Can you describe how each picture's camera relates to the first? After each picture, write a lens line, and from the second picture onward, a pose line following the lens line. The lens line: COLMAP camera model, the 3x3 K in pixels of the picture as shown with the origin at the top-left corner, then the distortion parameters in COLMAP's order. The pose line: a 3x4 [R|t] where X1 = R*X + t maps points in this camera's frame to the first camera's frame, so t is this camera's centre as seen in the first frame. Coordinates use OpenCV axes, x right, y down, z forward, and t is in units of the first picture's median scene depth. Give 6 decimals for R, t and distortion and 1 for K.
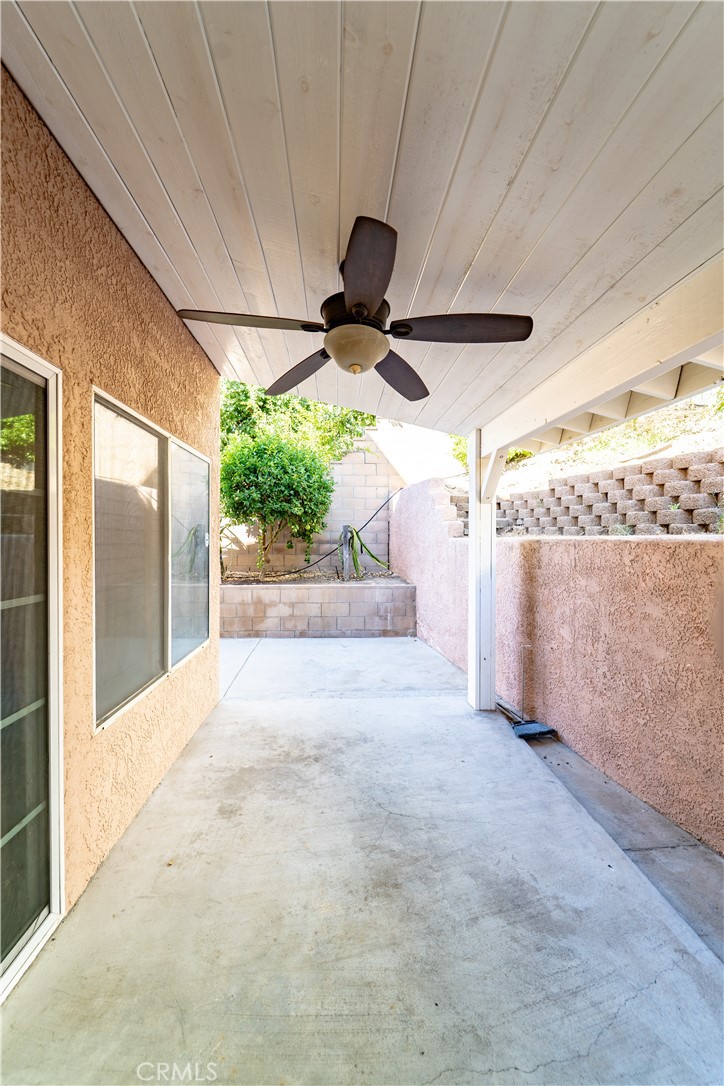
lens RADIAL K [[448.6, 0, 362.1], [0, 448.6, 539.2], [0, 0, 1]] dist [0.002392, -0.002014]
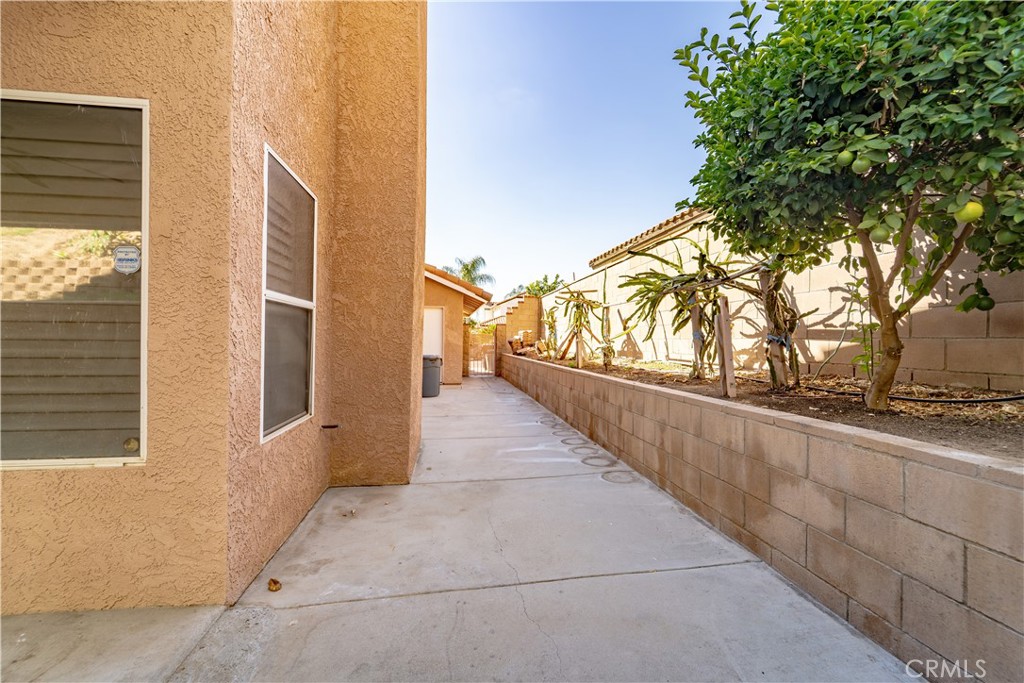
lens RADIAL K [[423.0, 0, 503.8], [0, 423.0, 341.4], [0, 0, 1]] dist [0.002392, -0.002014]
pose [[0.079811, -0.001378, -0.996809, 0.180609], [-0.011997, 0.999925, -0.002343, 0.105343], [0.996738, 0.012146, 0.079788, 1.560022]]
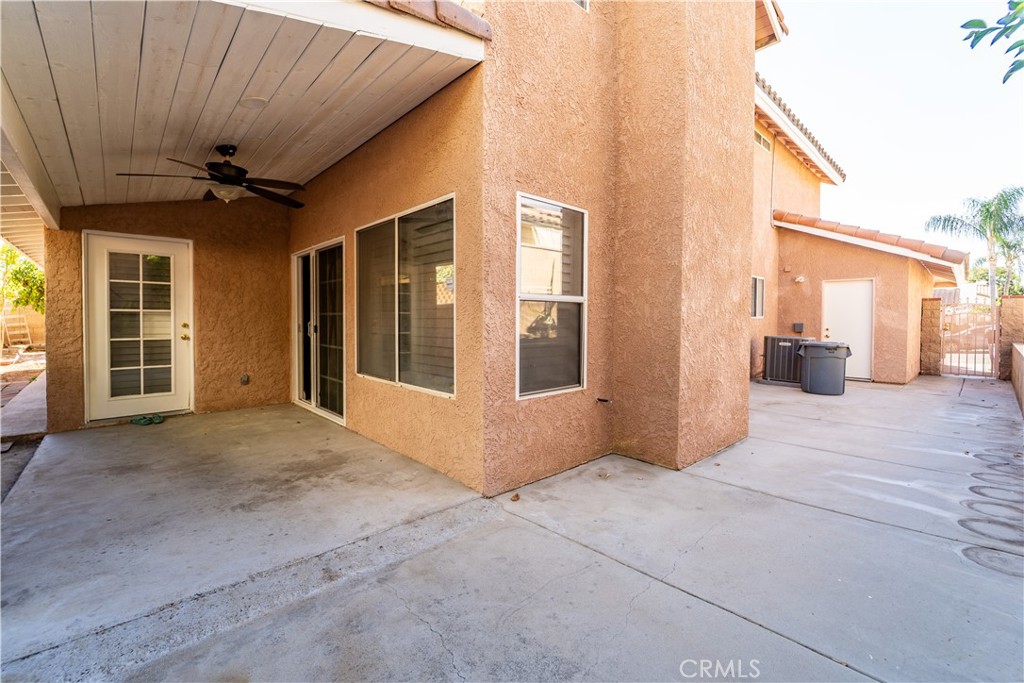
lens RADIAL K [[423.0, 0, 488.4], [0, 423.0, 327.4], [0, 0, 1]] dist [0.002392, -0.002014]
pose [[-0.790684, 0.006726, -0.612187, 0.130284], [-0.005723, 0.999815, 0.018377, 0.087433], [0.612197, 0.018033, -0.790500, 1.939815]]
